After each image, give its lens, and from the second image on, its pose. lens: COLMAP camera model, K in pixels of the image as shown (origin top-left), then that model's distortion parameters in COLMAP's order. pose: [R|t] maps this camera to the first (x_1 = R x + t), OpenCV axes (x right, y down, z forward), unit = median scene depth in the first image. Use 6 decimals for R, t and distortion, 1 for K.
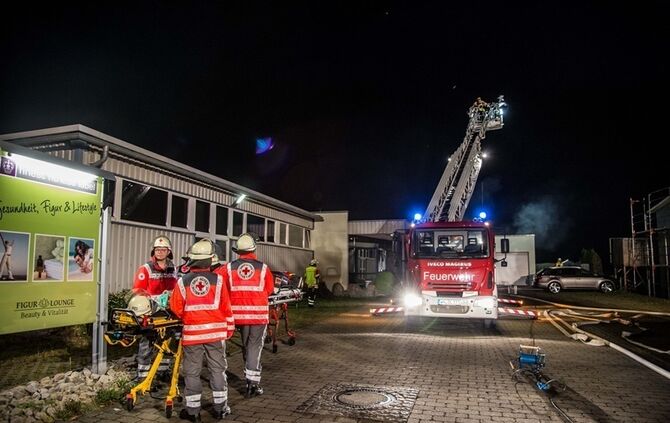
lens RADIAL K [[497.6, 0, 336.8], [0, 497.6, 225.3], [0, 0, 1]] dist [-0.007418, -0.002683]
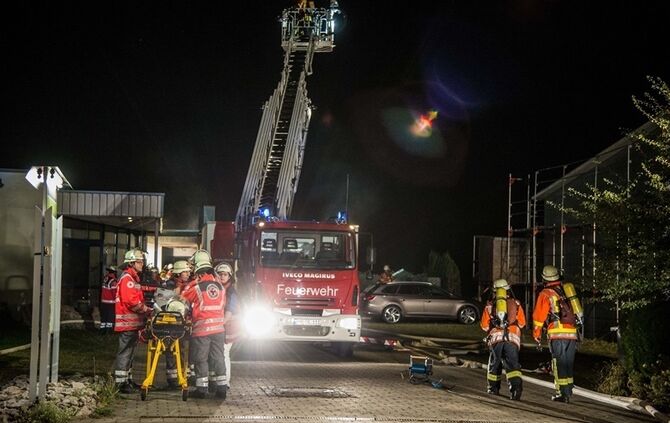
lens RADIAL K [[1243.7, 0, 323.2], [0, 1243.7, 229.0], [0, 0, 1]] dist [0.697106, 0.082843]
pose [[0.922584, 0.036182, 0.384095, -0.249306], [-0.054052, 0.997895, 0.035827, -0.033141], [-0.381991, -0.053815, 0.922598, -0.409175]]
